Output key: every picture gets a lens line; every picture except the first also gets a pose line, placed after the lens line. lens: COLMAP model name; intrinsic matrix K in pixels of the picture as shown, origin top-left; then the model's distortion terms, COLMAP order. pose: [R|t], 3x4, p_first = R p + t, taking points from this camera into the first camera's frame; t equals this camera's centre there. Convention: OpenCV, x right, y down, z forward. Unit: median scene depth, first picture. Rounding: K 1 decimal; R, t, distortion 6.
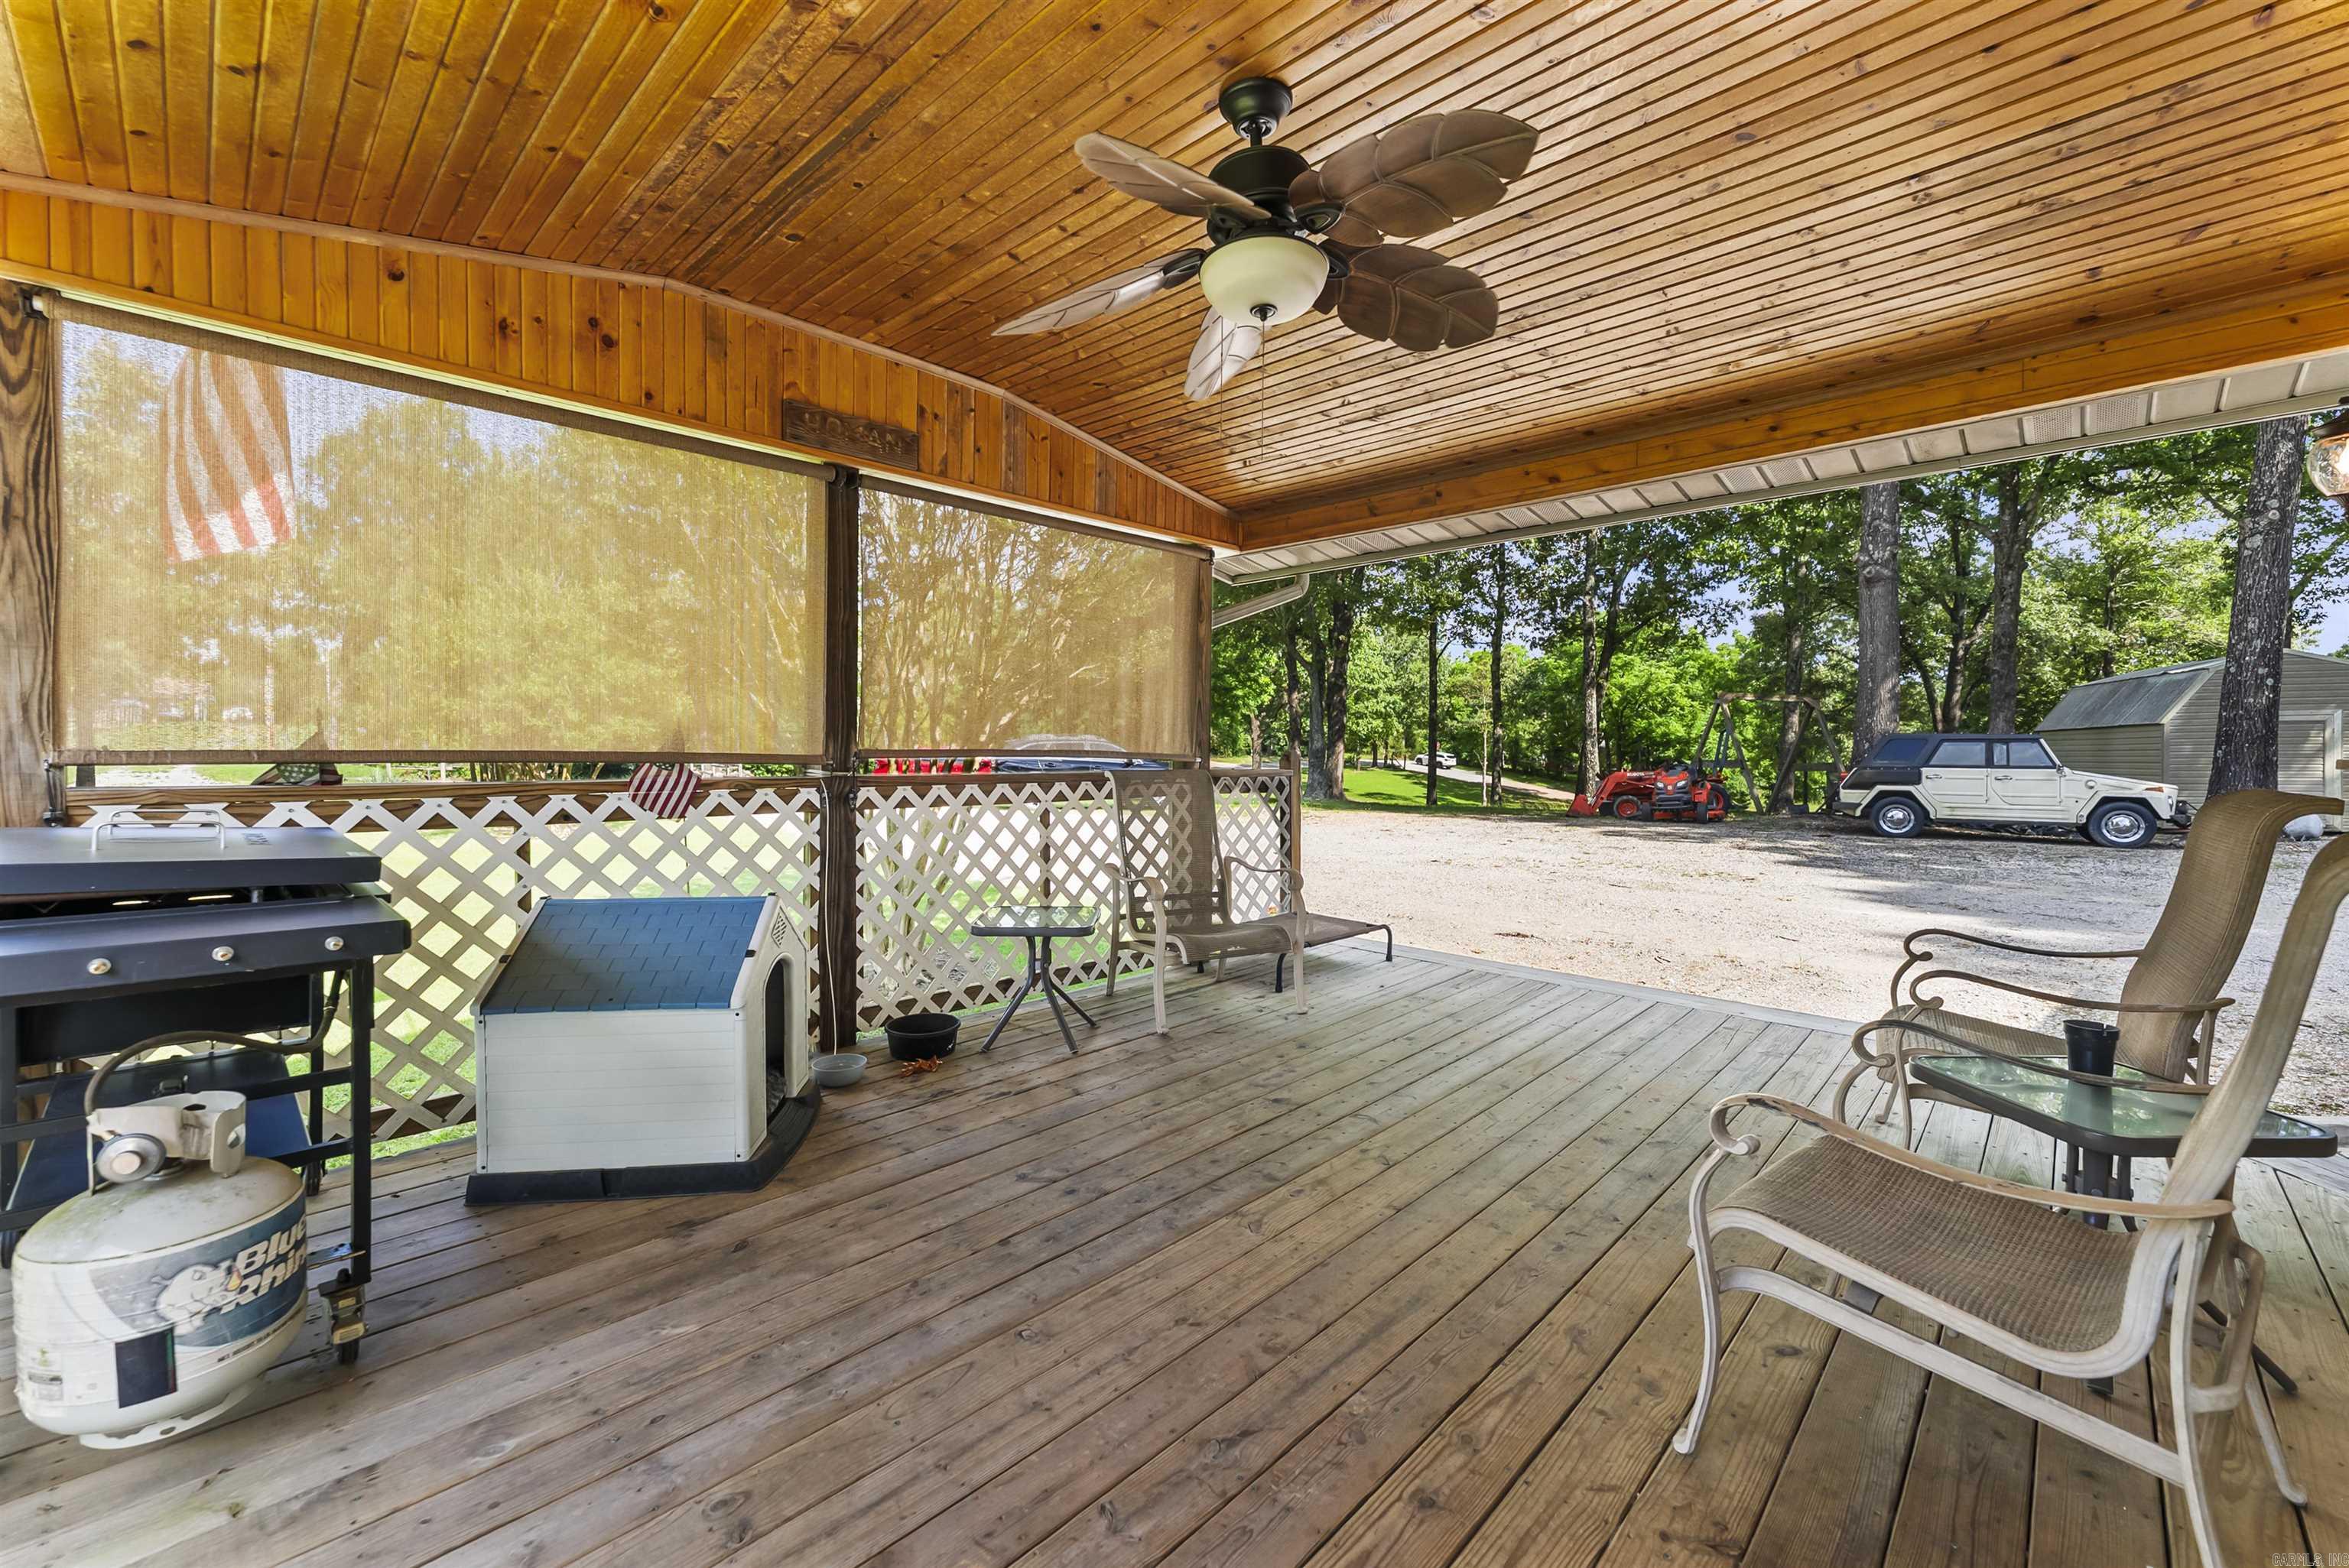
lens RADIAL K [[978.1, 0, 1161.5], [0, 978.1, 751.8], [0, 0, 1]] dist [-0.003676, -0.000515]
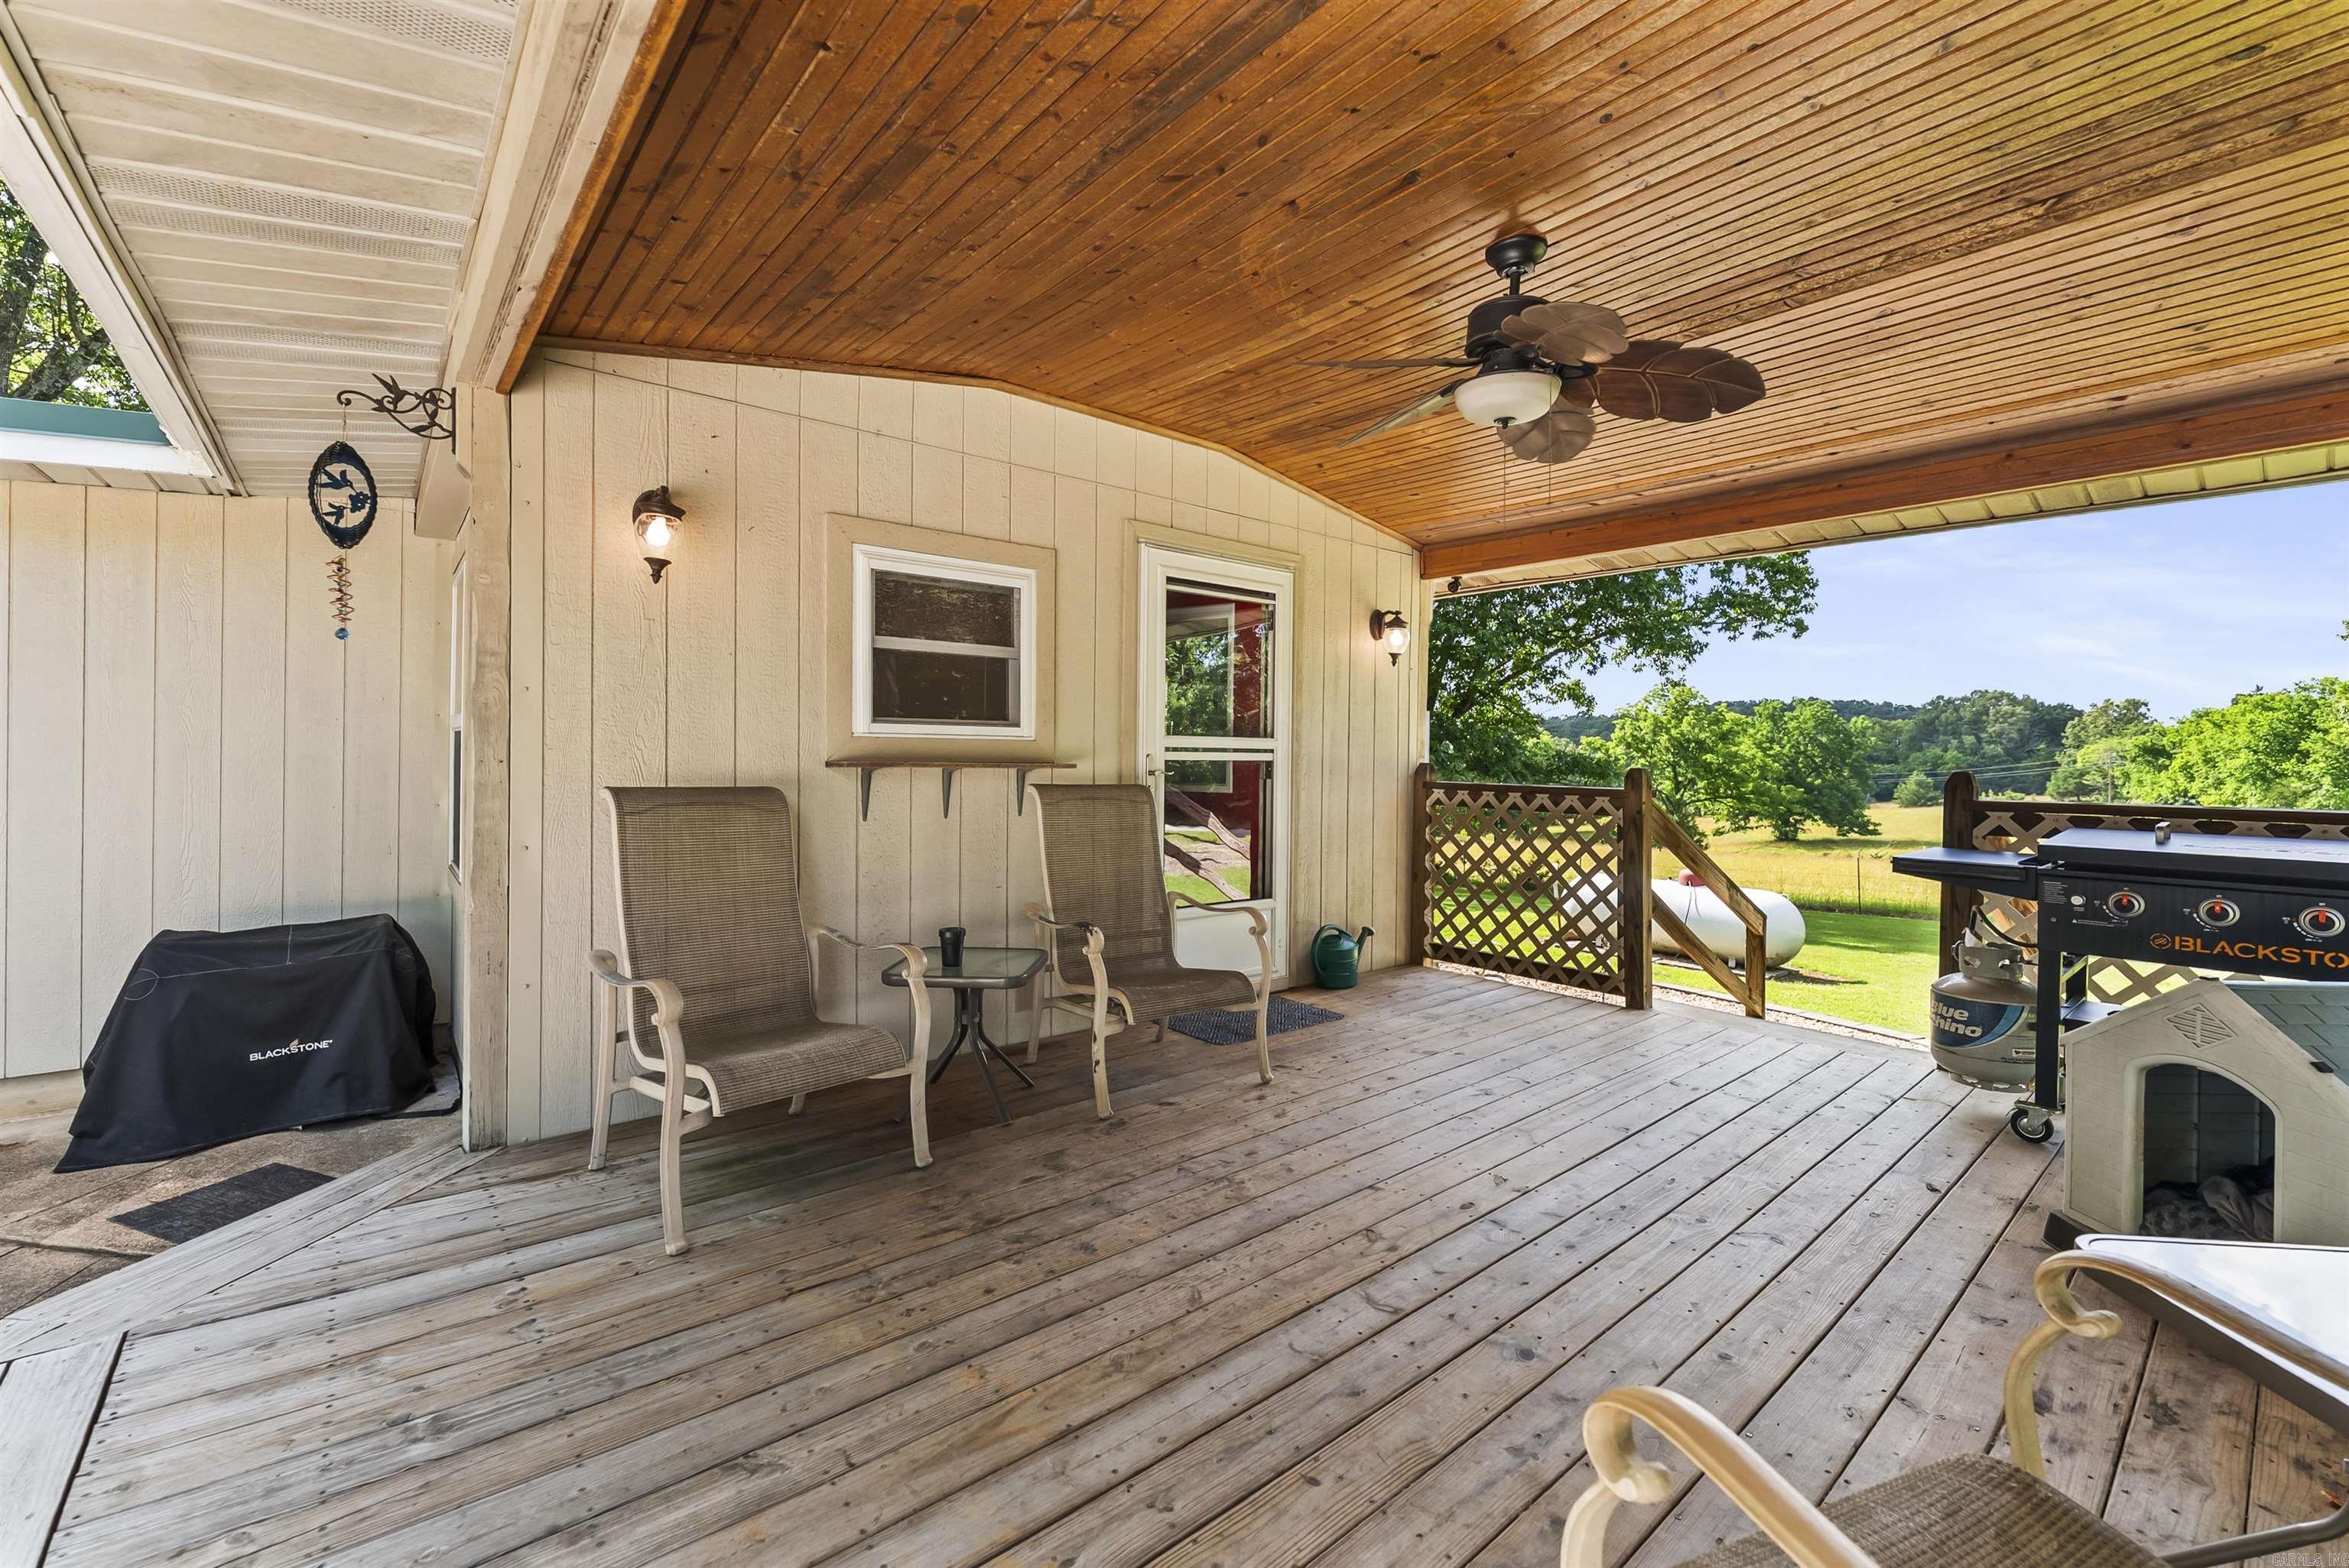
lens RADIAL K [[978.1, 0, 1161.5], [0, 978.1, 751.8], [0, 0, 1]] dist [-0.003676, -0.000515]
pose [[-0.994316, -0.017613, 0.104998, 0.286805], [-0.016960, 0.999831, 0.007114, -0.016163], [-0.105106, 0.005293, -0.994447, 1.636422]]
